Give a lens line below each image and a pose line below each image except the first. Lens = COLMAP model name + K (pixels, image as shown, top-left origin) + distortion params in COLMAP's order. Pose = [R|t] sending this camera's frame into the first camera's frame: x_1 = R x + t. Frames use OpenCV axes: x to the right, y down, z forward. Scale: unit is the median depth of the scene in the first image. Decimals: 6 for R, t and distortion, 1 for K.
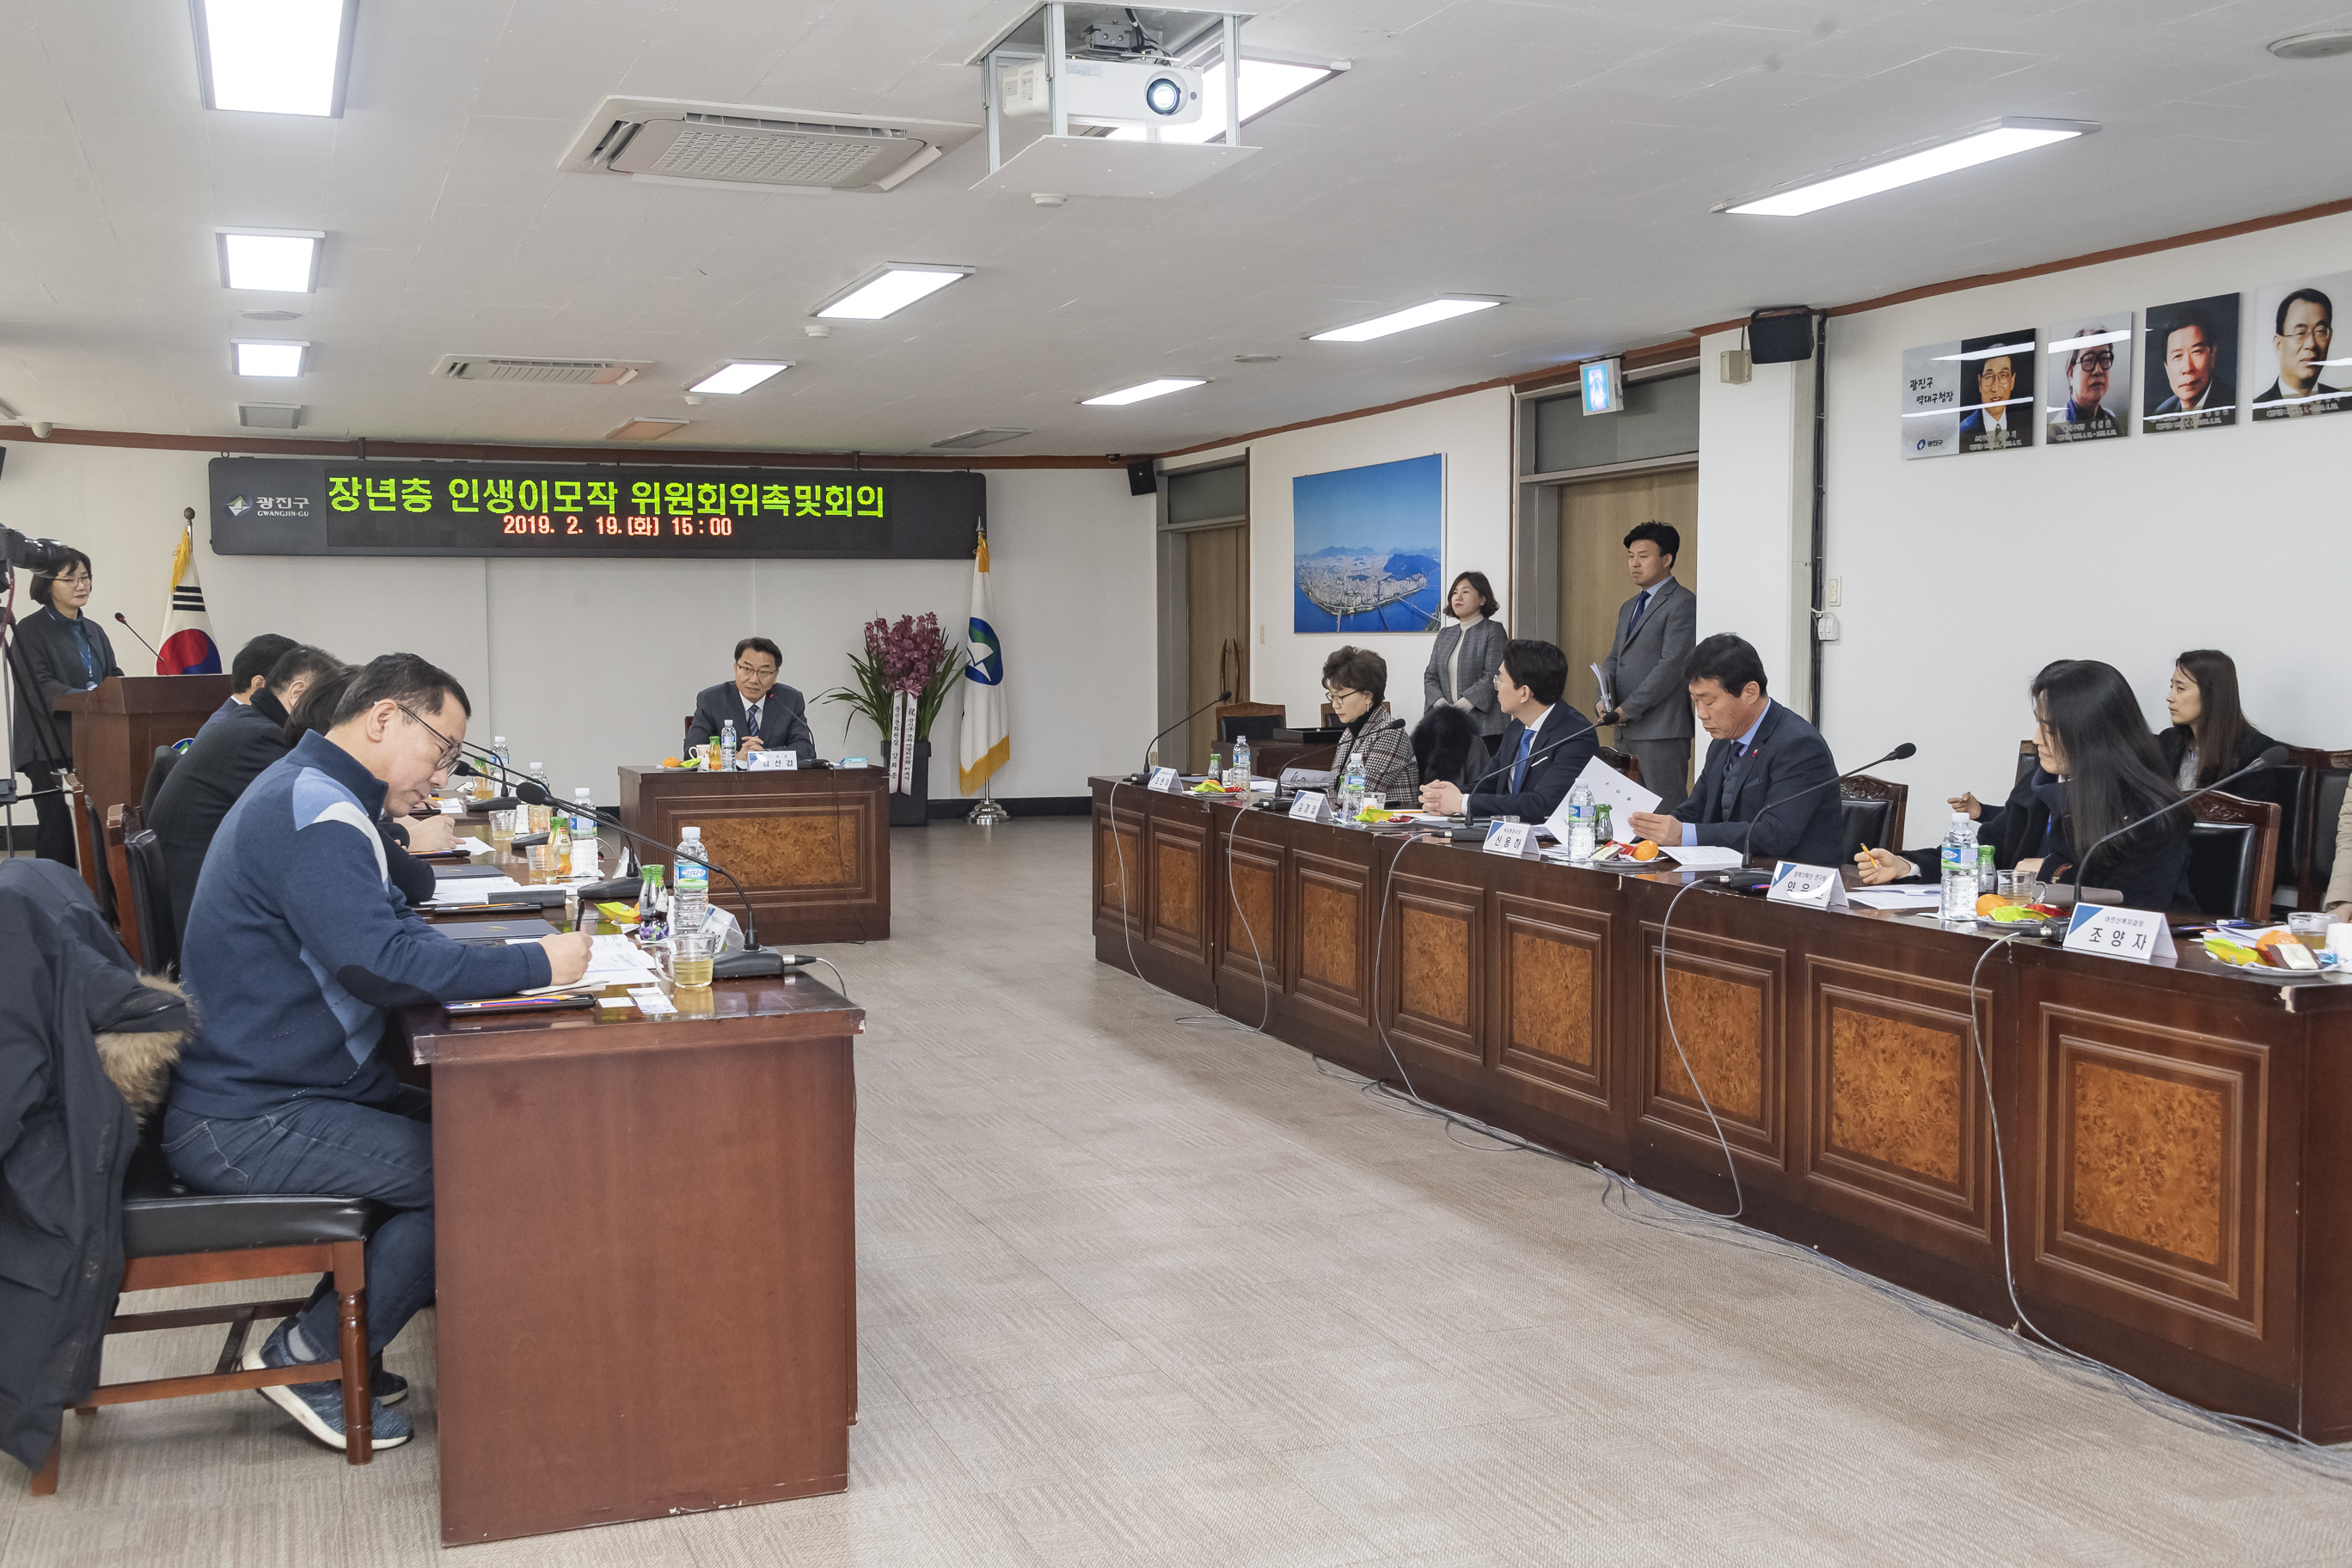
lens RADIAL K [[2357.1, 0, 1176.0], [0, 2357.1, 784.0], [0, 0, 1]] dist [0.111359, -0.231553]
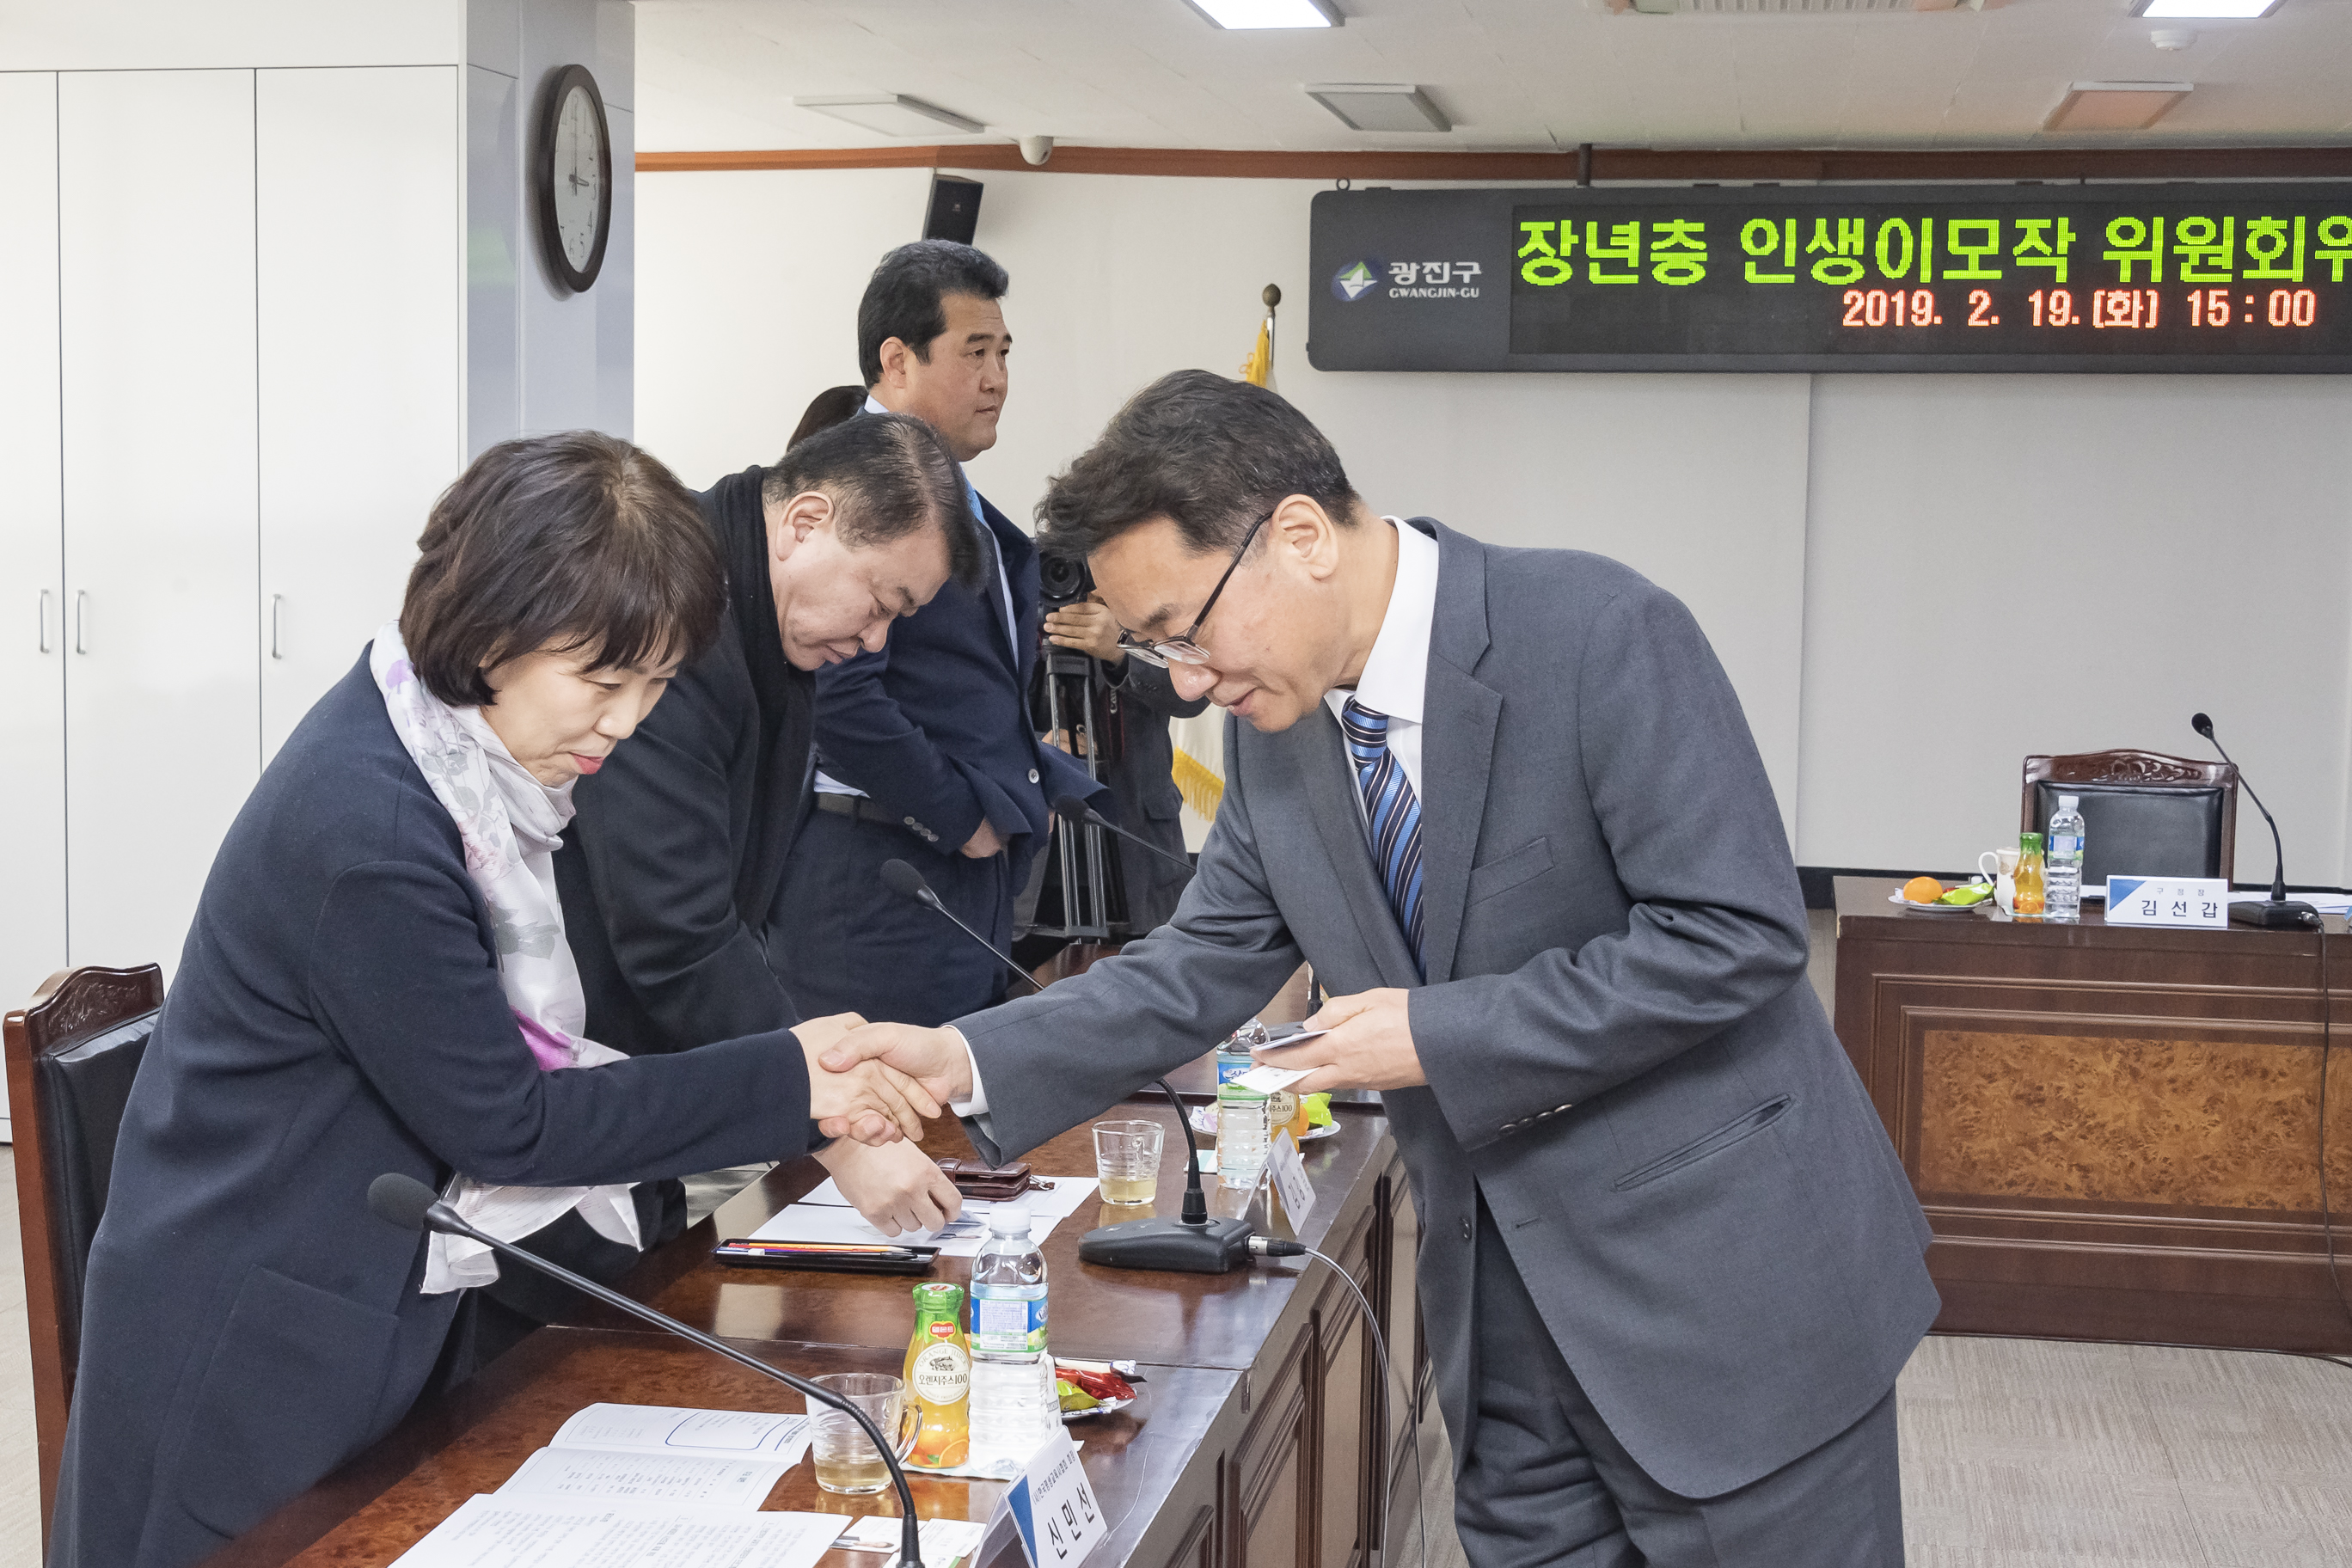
lens RADIAL K [[3894.1, 0, 892.4], [0, 3894.1, 861.0], [0, 0, 1]] dist [-0.043345, 0.049322]
pose [[0.831179, 0.069957, -0.551587, 0.010606], [-0.048042, 0.997379, 0.054103, -0.027405], [0.553926, -0.018470, 0.832361, 0.204112]]
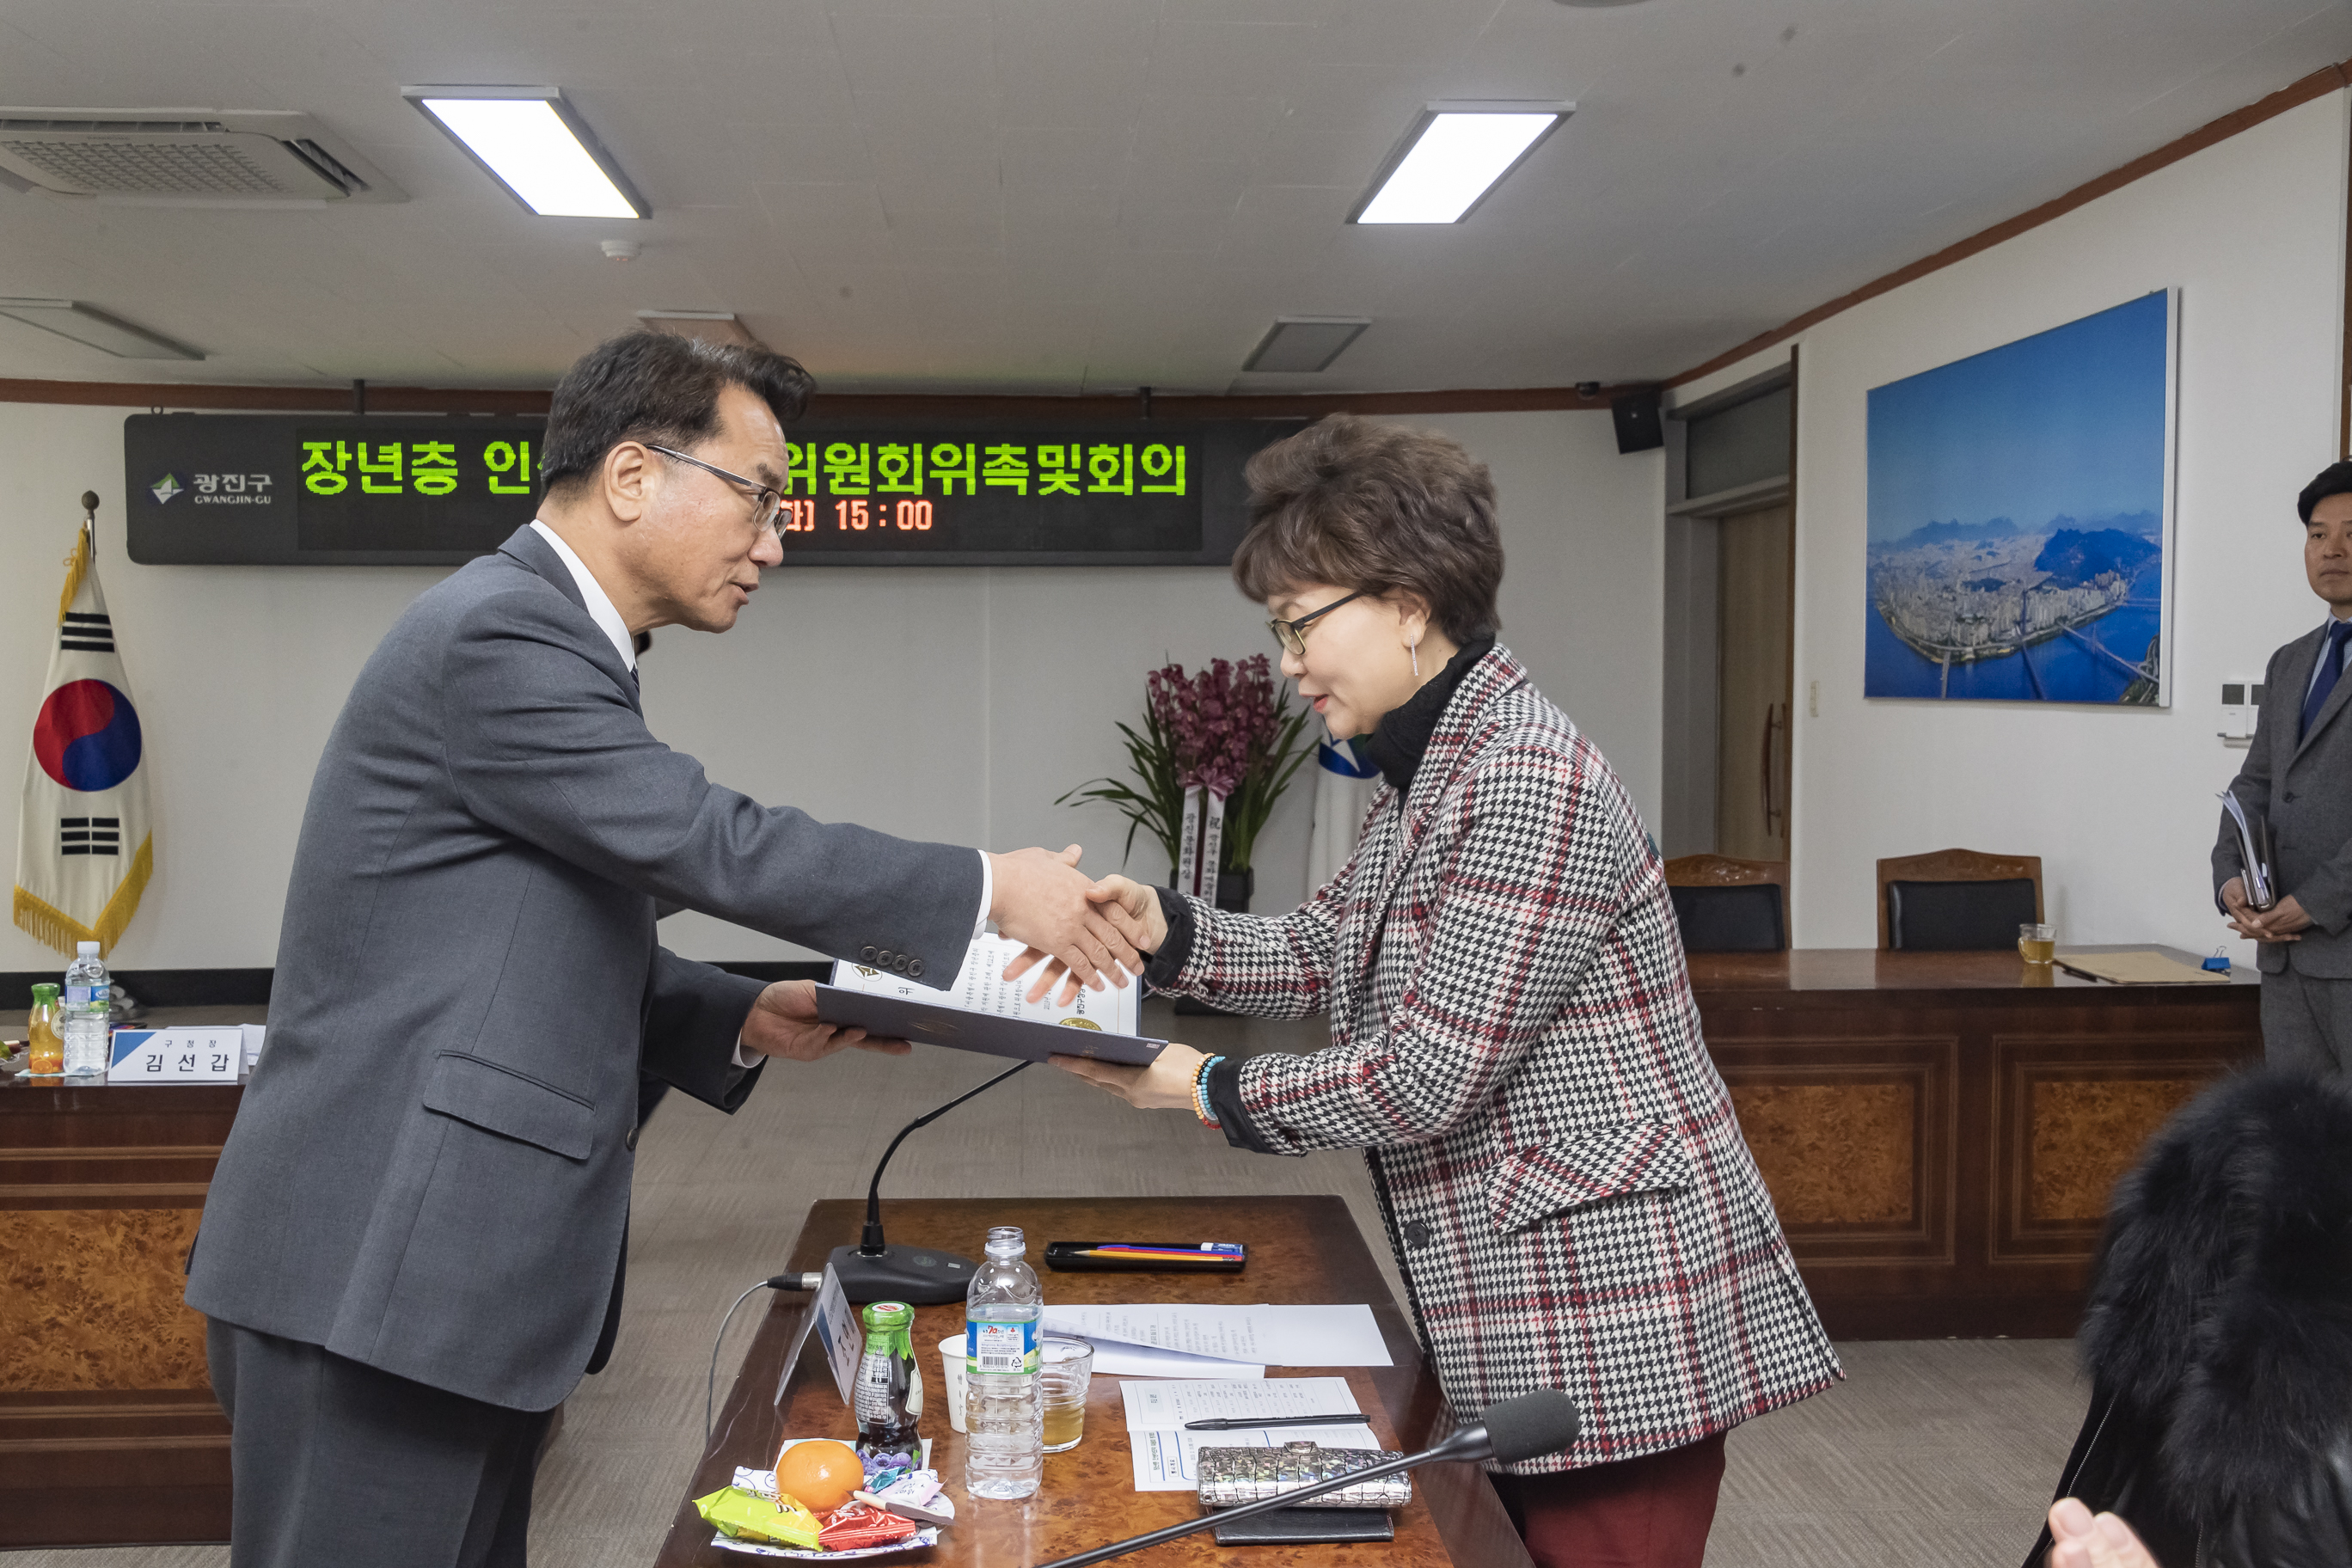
lens RADIAL K [[2420.2, 0, 1176.2], [0, 2420.2, 808.2], [0, 0, 1]] dist [0.018104, -0.020694]
pose [[0.954683, 0.022341, -0.296785, 0.060670], [-0.024656, 0.999688, -0.004060, -0.033009], [0.296602, 0.011194, 0.954936, 0.437928]]
